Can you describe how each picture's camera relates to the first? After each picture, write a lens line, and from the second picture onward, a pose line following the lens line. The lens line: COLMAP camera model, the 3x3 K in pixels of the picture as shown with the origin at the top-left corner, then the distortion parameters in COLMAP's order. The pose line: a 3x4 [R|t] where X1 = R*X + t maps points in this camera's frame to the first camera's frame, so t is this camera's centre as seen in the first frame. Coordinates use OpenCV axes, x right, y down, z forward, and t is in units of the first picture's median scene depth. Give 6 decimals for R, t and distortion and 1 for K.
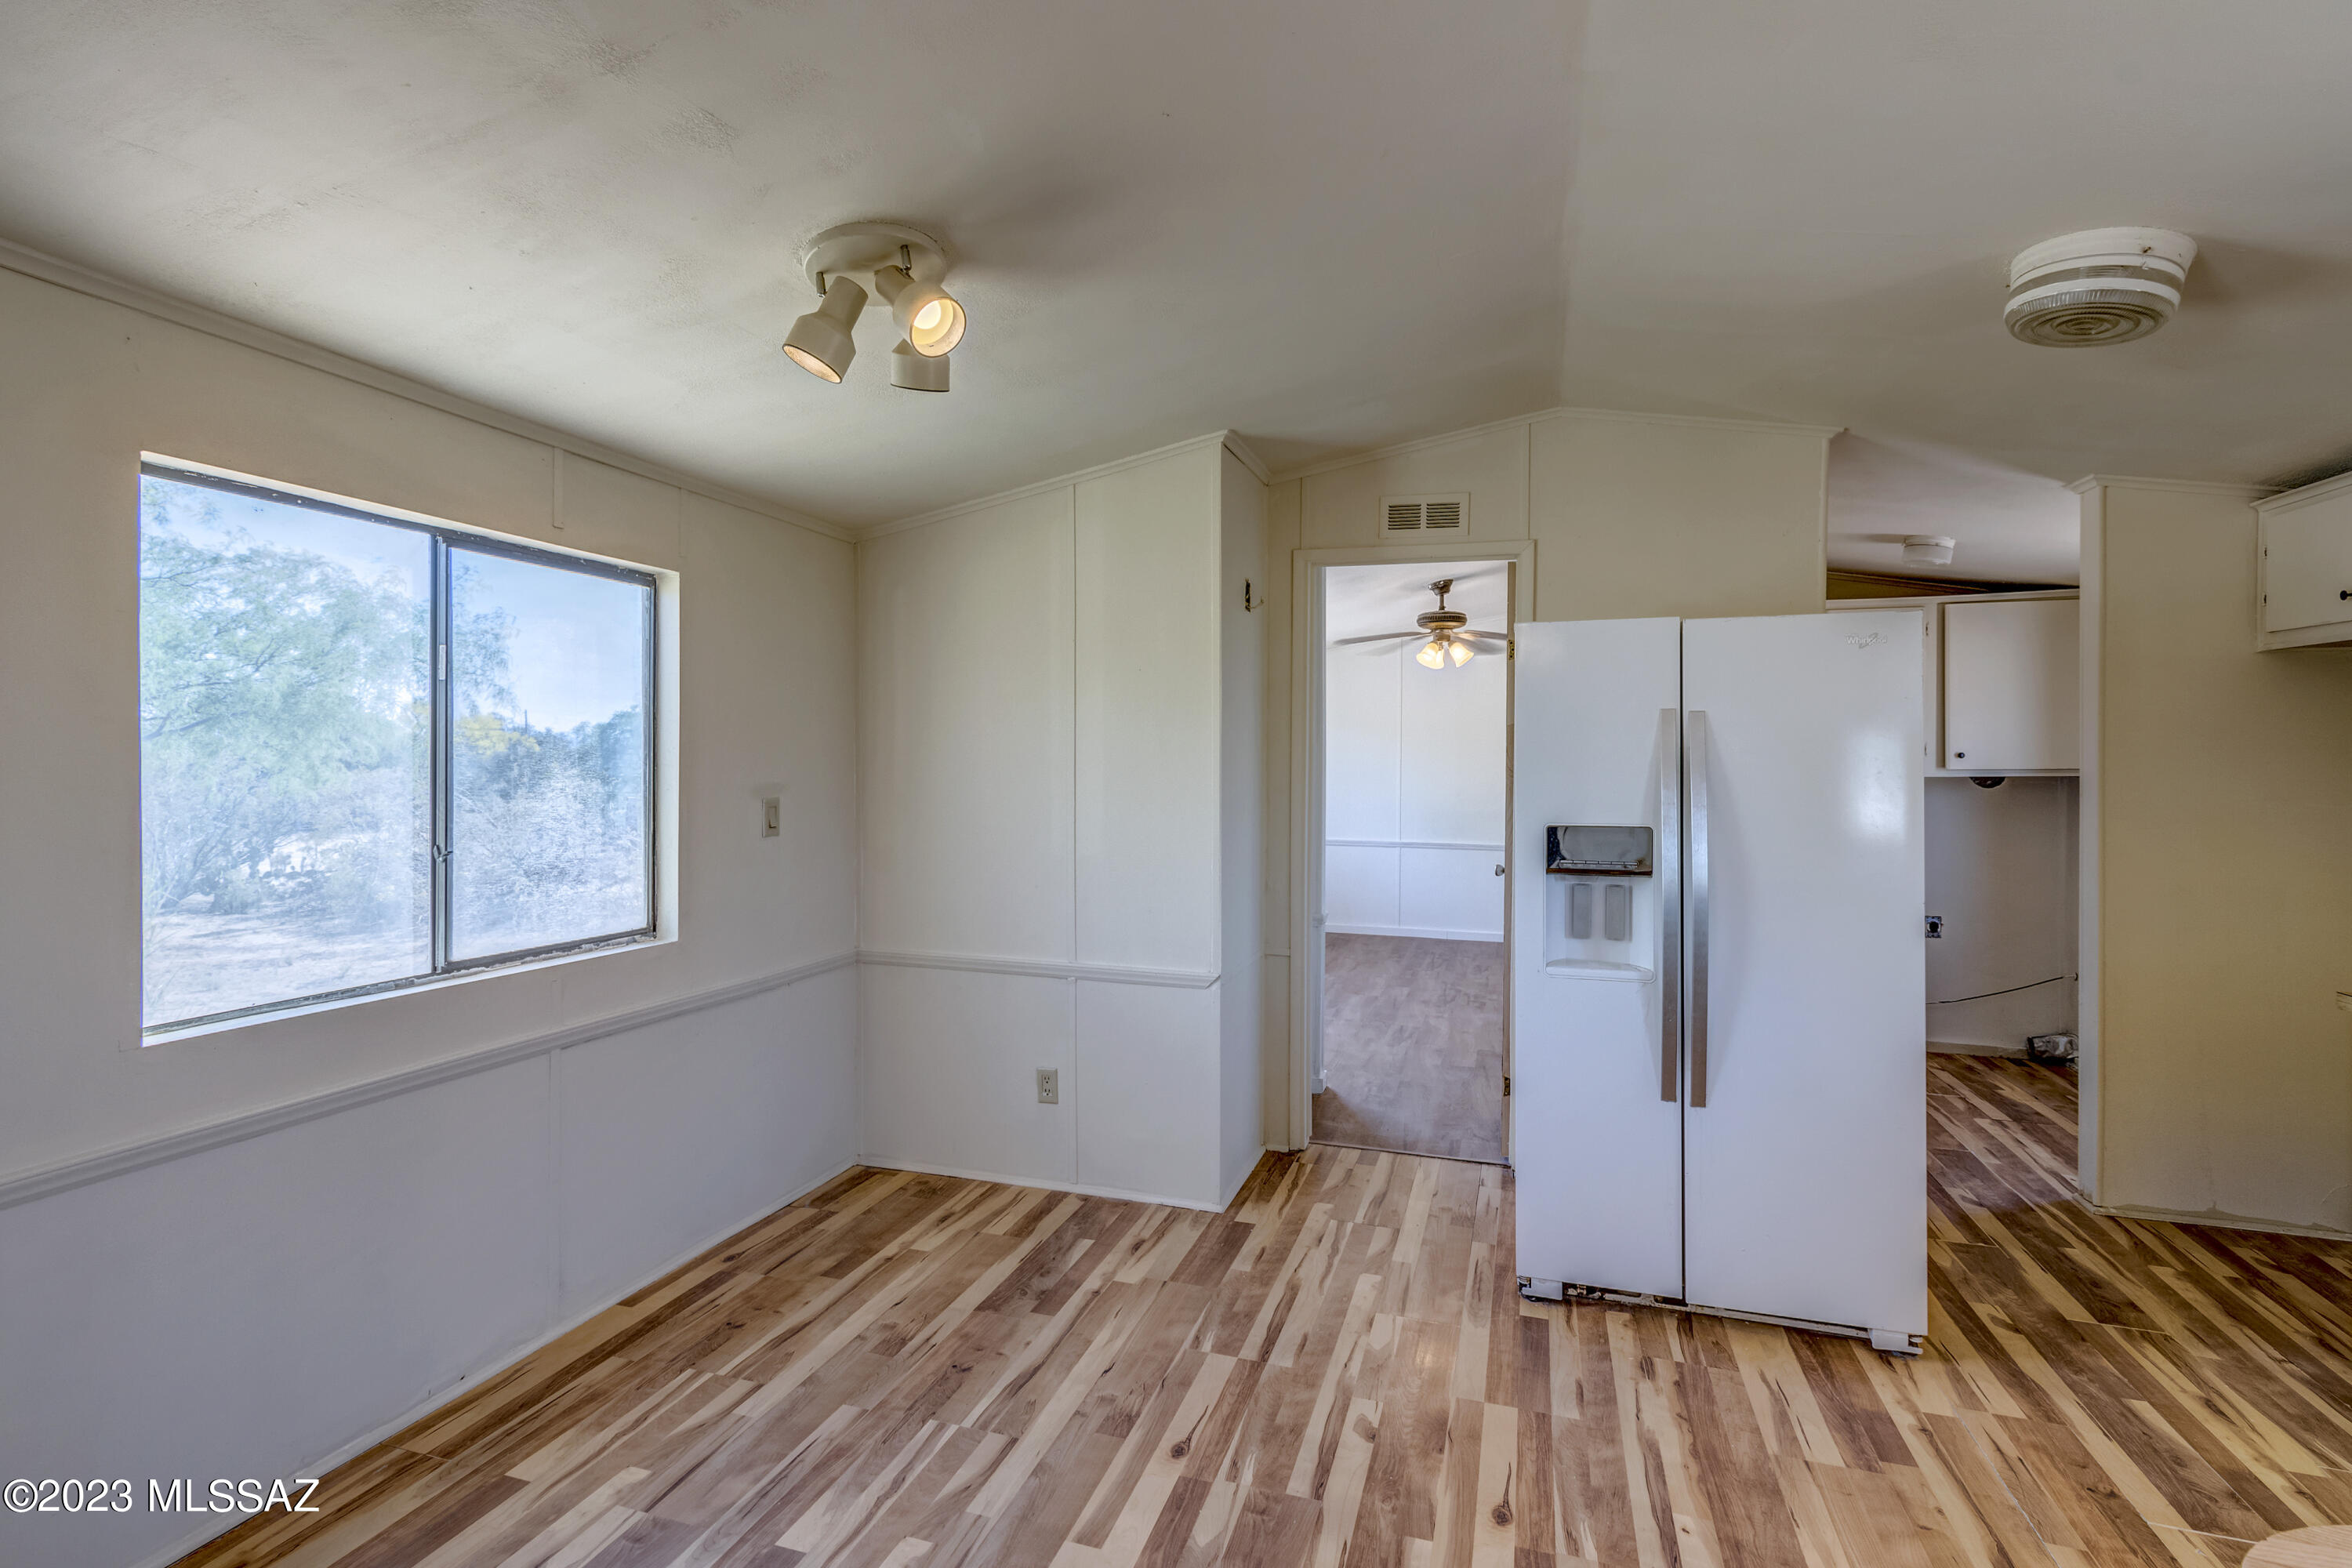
lens RADIAL K [[1047.8, 0, 1219.6], [0, 1047.8, 759.4], [0, 0, 1]] dist [0.000639, -0.001059]
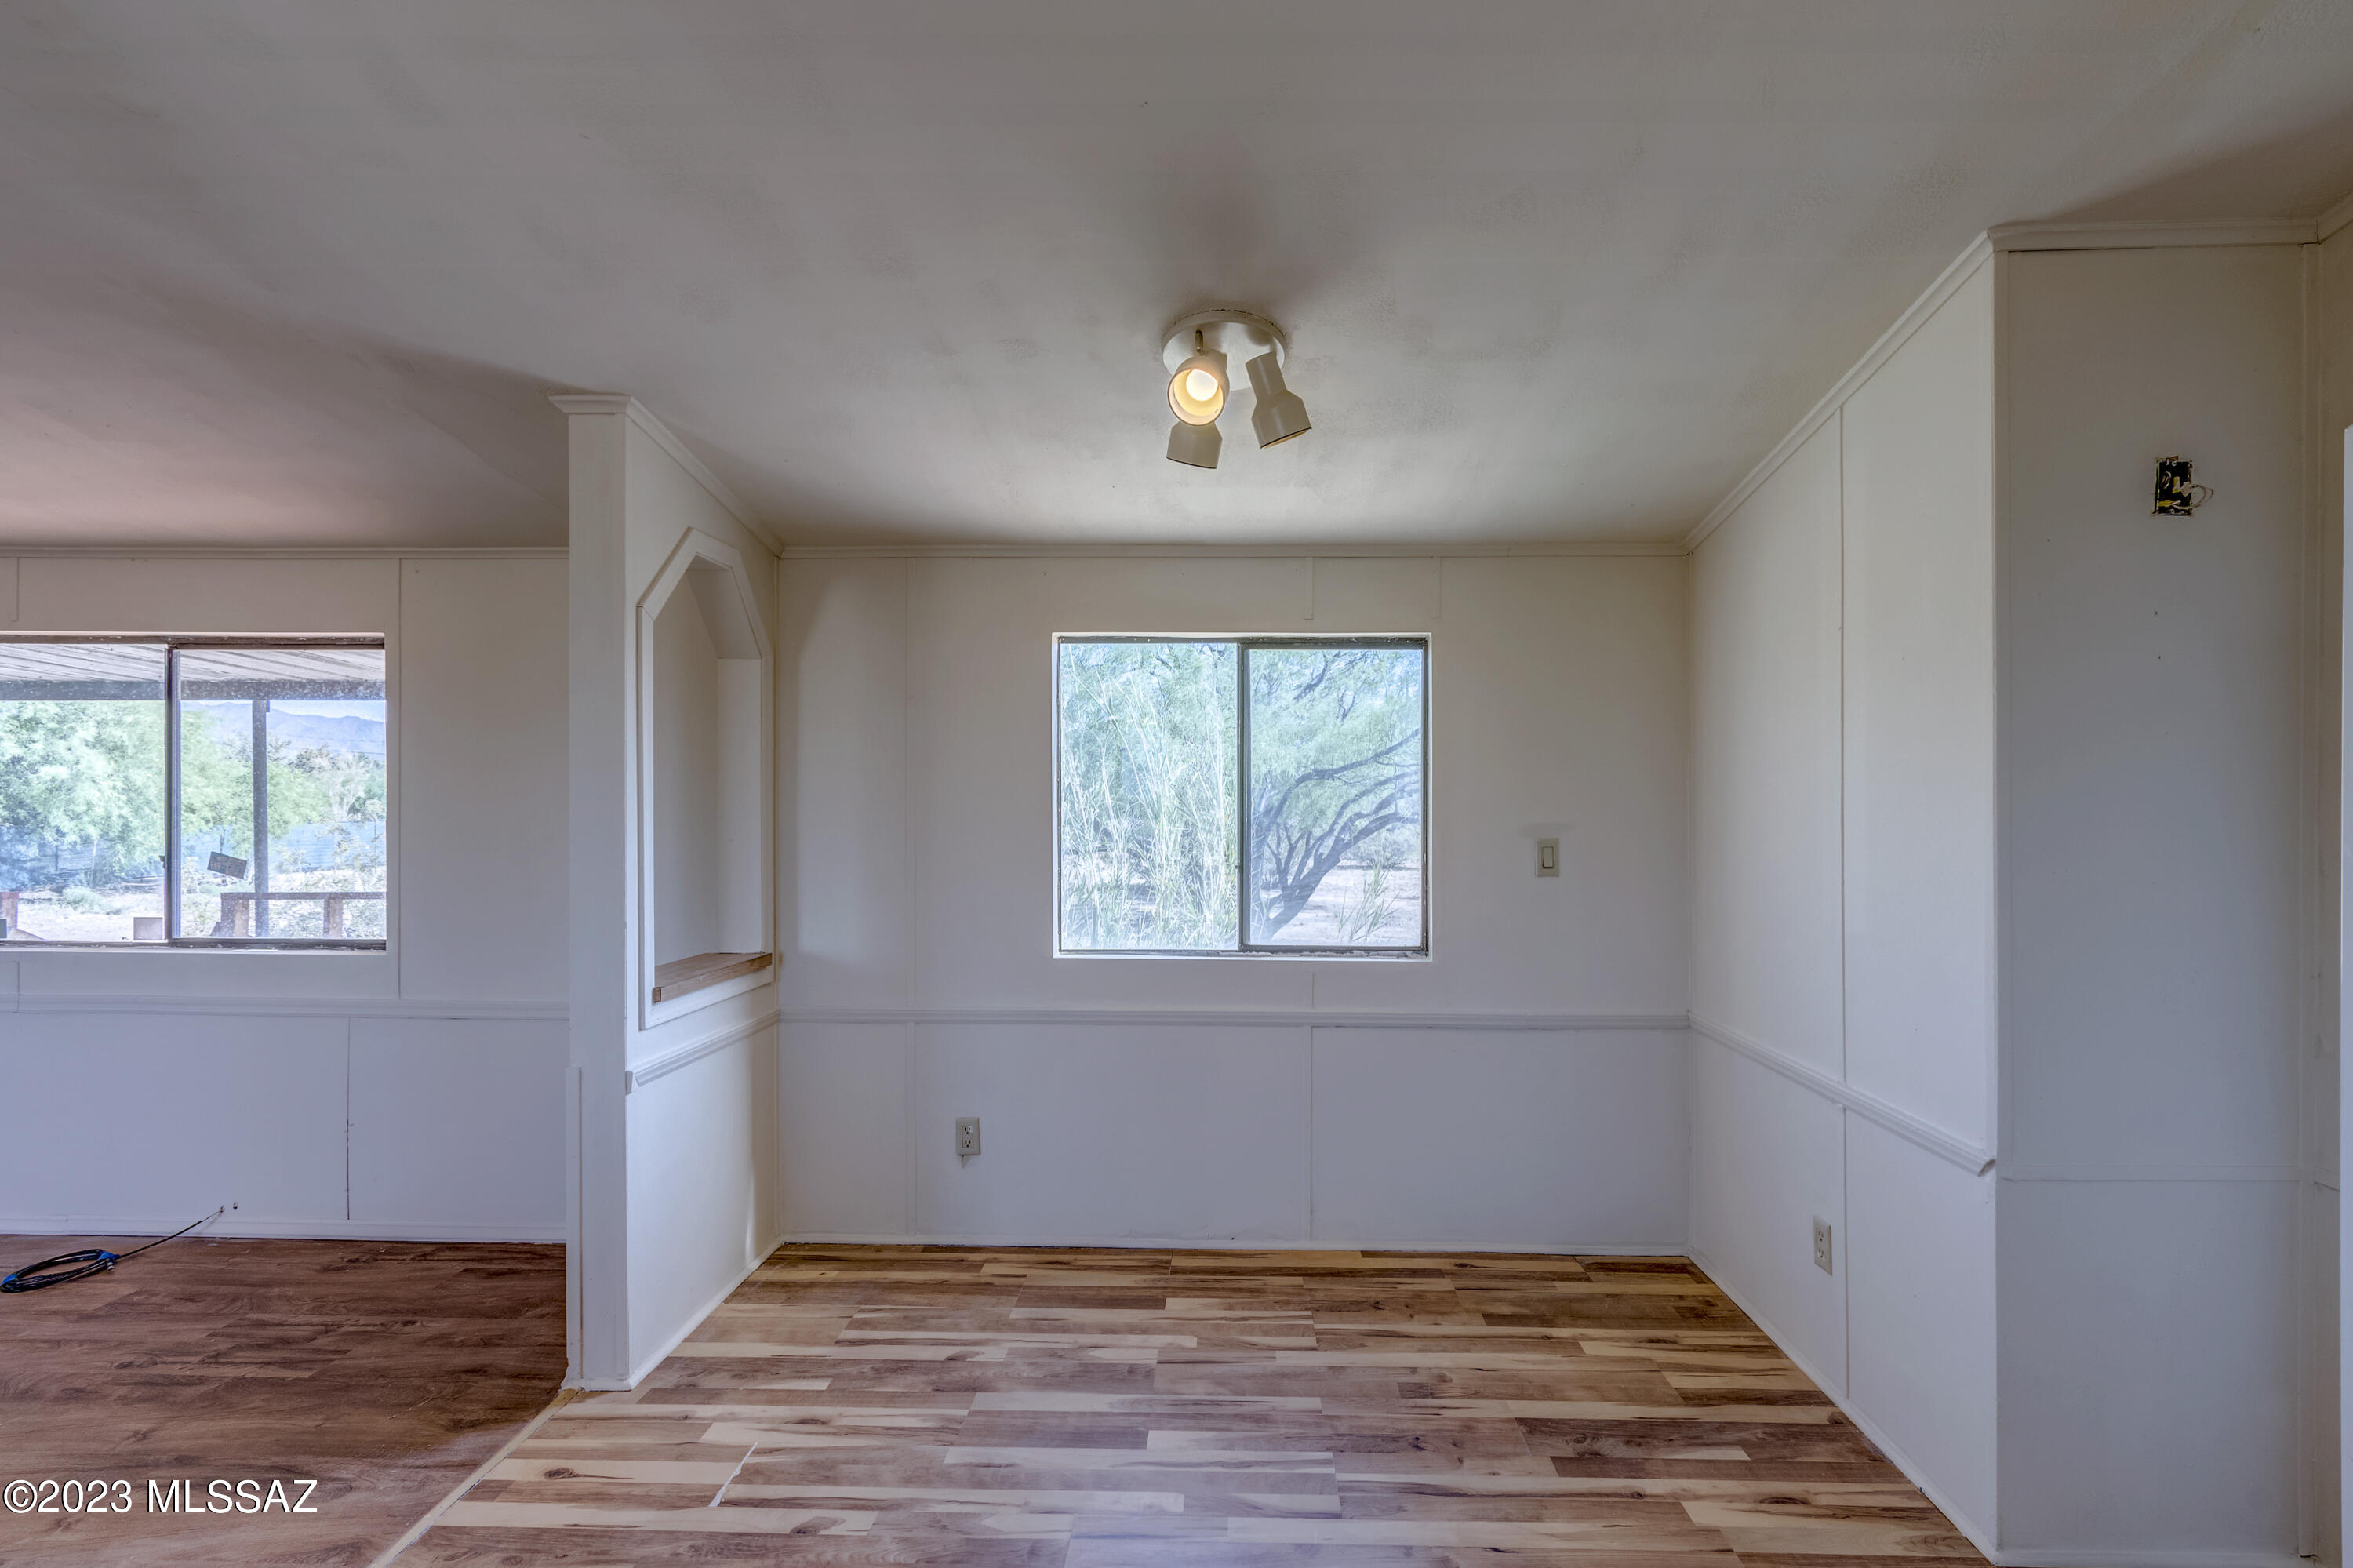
lens RADIAL K [[1055.6, 0, 1196.6], [0, 1055.6, 810.6], [0, 0, 1]] dist [0.002182, -0.000725]
pose [[0.263439, 0.001285, -0.964675, 0.509878], [0.006055, 0.999977, 0.002985, 0.006709], [0.964657, -0.006628, 0.263426, 0.465112]]
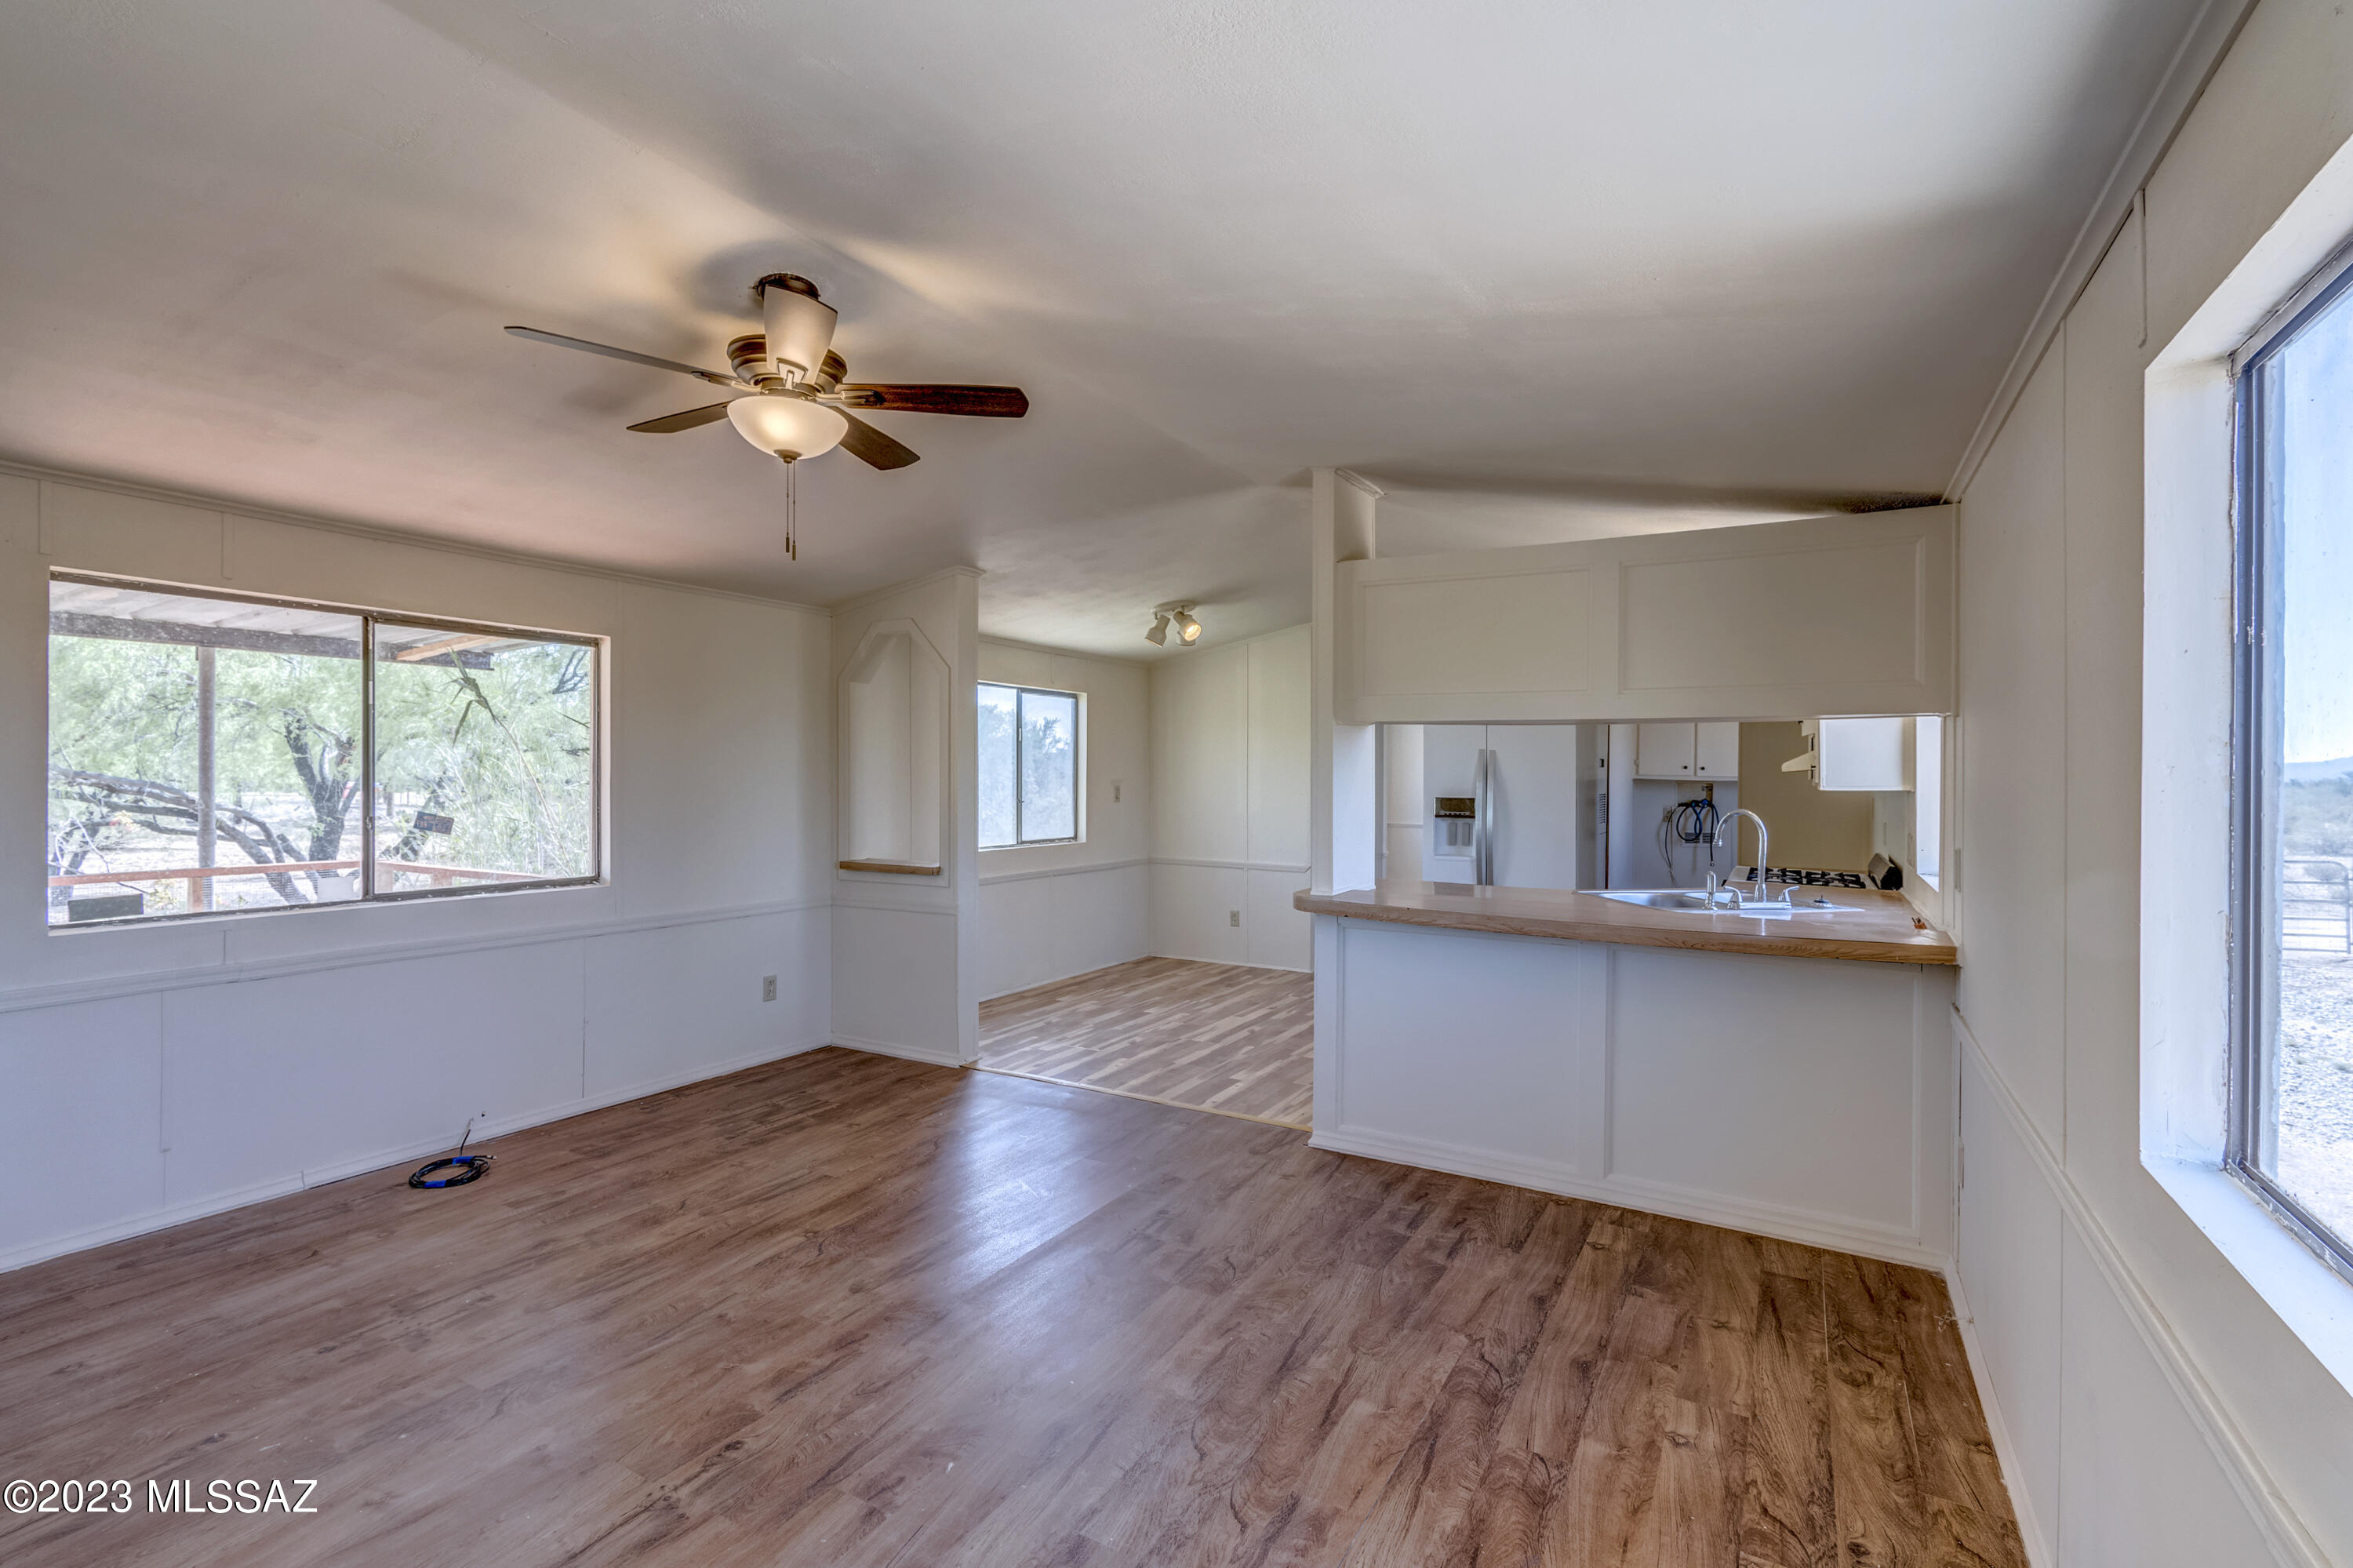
lens RADIAL K [[1048.3, 0, 1220.1], [0, 1048.3, 759.4], [0, 0, 1]] dist [0.000639, -0.001059]
pose [[0.977981, 0.003058, -0.208671, 0.311184], [-0.003949, 0.999985, -0.003855, -0.013859], [0.208656, 0.004594, 0.977978, -1.365564]]
